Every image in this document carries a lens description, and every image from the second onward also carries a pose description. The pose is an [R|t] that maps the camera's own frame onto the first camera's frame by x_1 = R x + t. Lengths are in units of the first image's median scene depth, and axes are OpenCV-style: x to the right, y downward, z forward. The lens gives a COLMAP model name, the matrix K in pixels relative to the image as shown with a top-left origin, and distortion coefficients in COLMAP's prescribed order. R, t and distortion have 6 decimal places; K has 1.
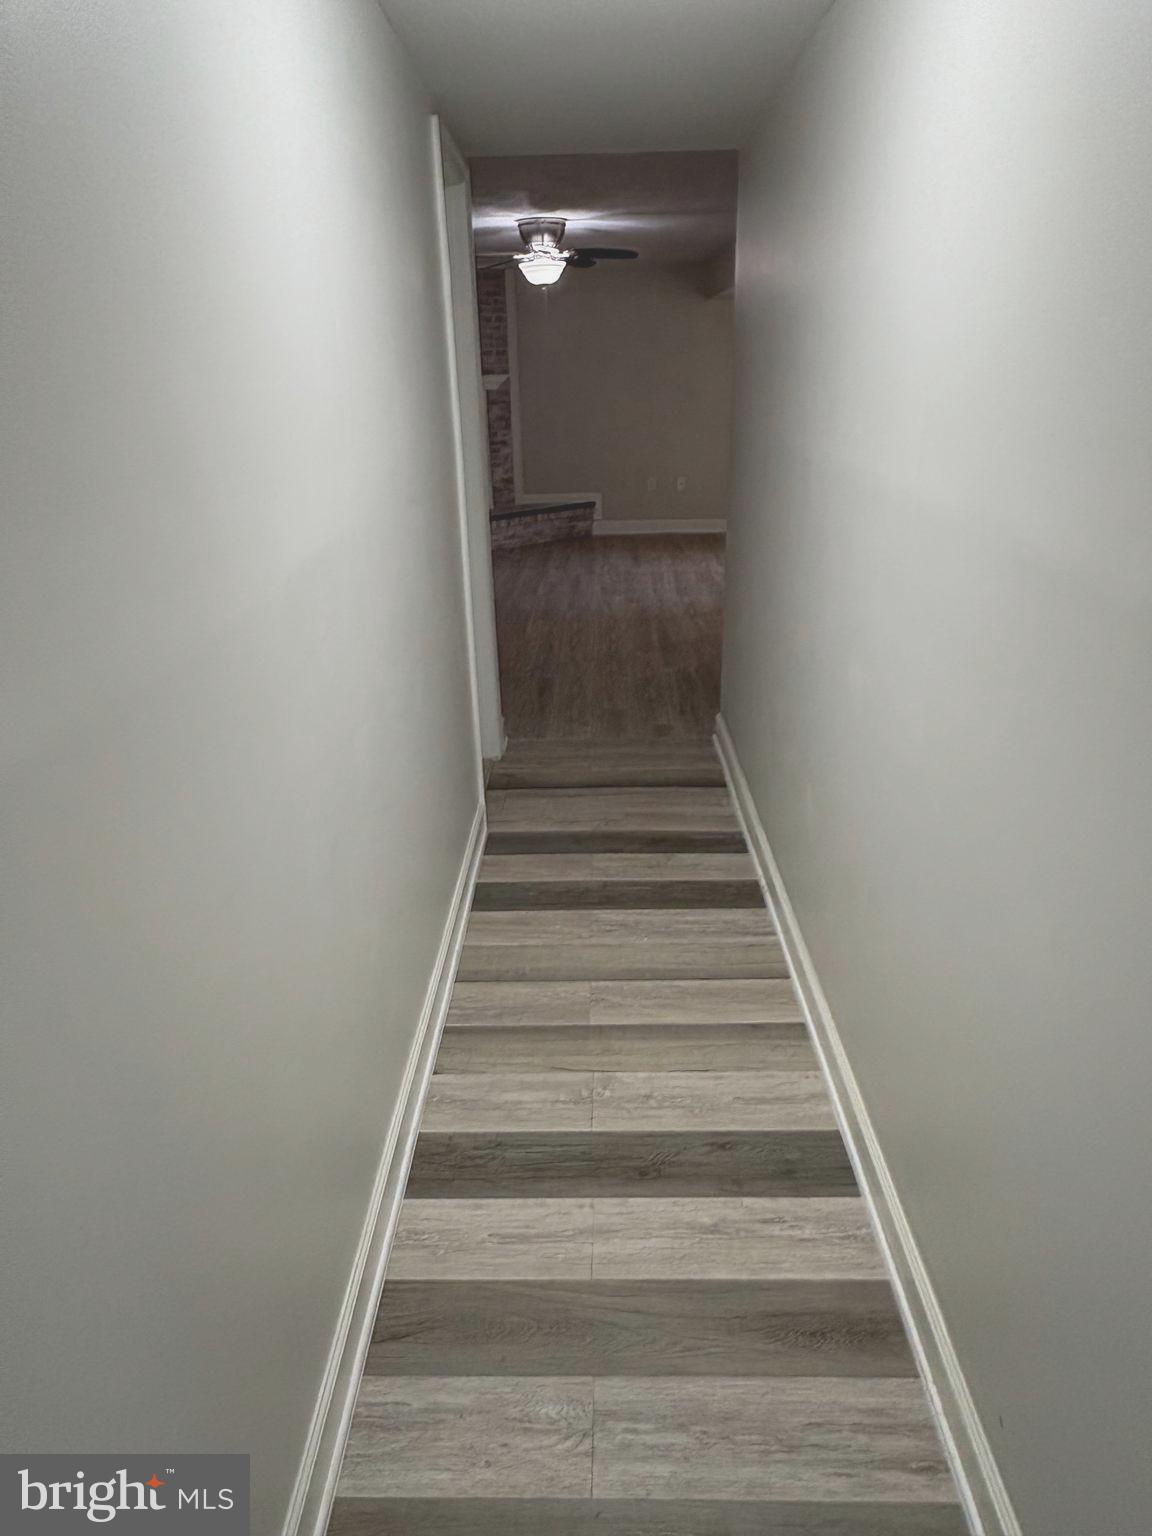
lens RADIAL K [[1023.7, 0, 576.0], [0, 1023.7, 768.0], [0, 0, 1]] dist [0.019198, 0.000122]
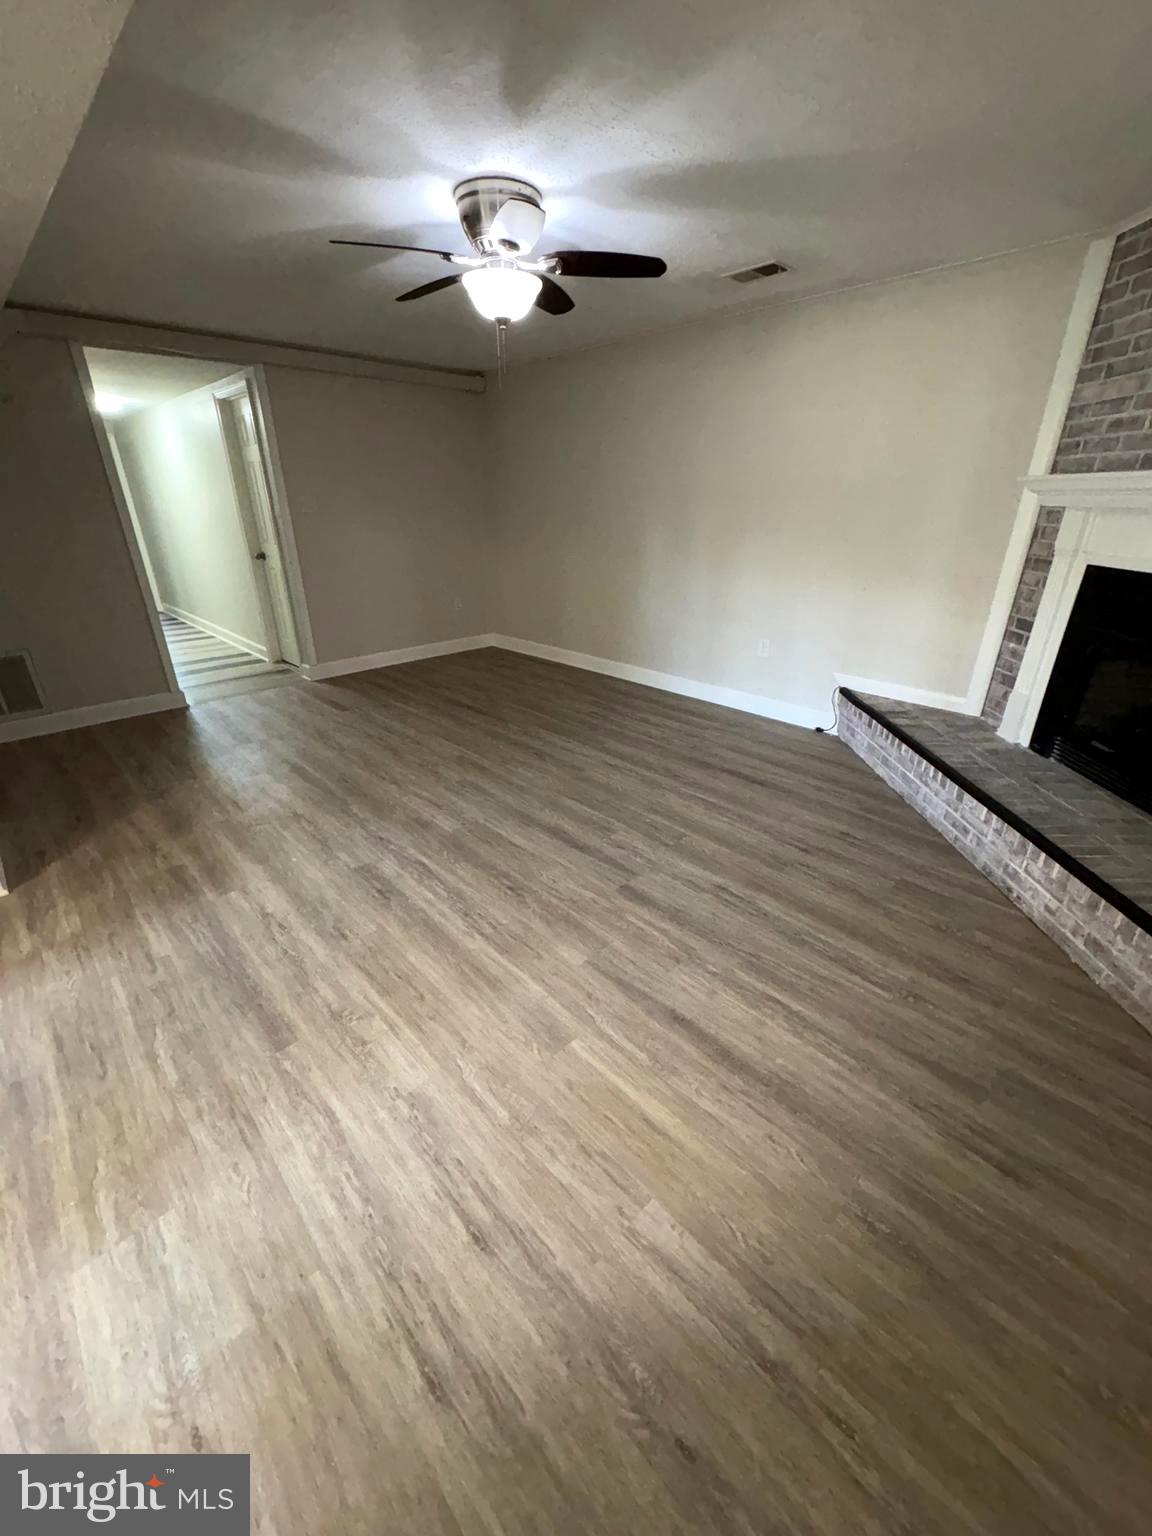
lens RADIAL K [[610.2, 0, 575.0], [0, 610.2, 769.0], [0, 0, 1]] dist [-0.000322, 0.000141]
pose [[-0.703536, 0.318750, -0.635165, 0.172137], [-0.235466, 0.738729, 0.631534, -0.357423], [0.670517, 0.593867, -0.444668, 0.936533]]
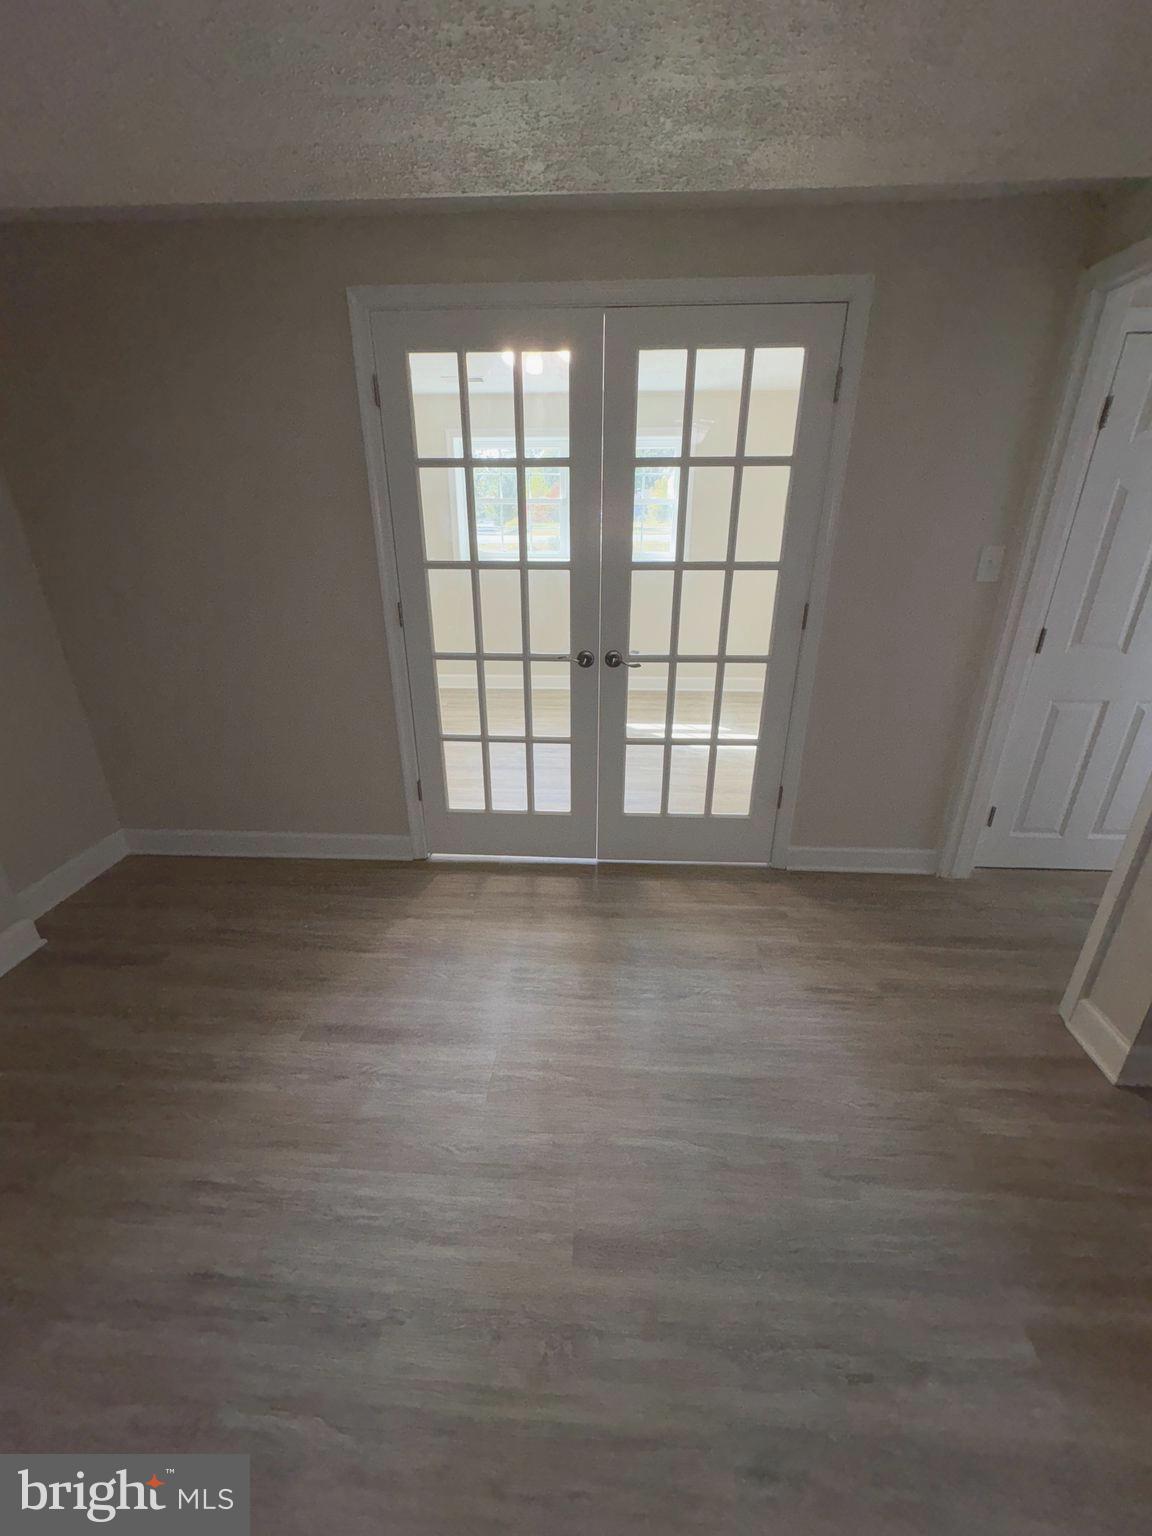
lens RADIAL K [[612.9, 0, 576.1], [0, 612.9, 764.6], [0, 0, 1]] dist [-0.001449, -0.000058]
pose [[0.033333, -0.354401, 0.934499, 0.049653], [0.362497, 0.875637, 0.319148, -0.304727], [-0.931389, 0.328115, 0.157656, 0.786453]]
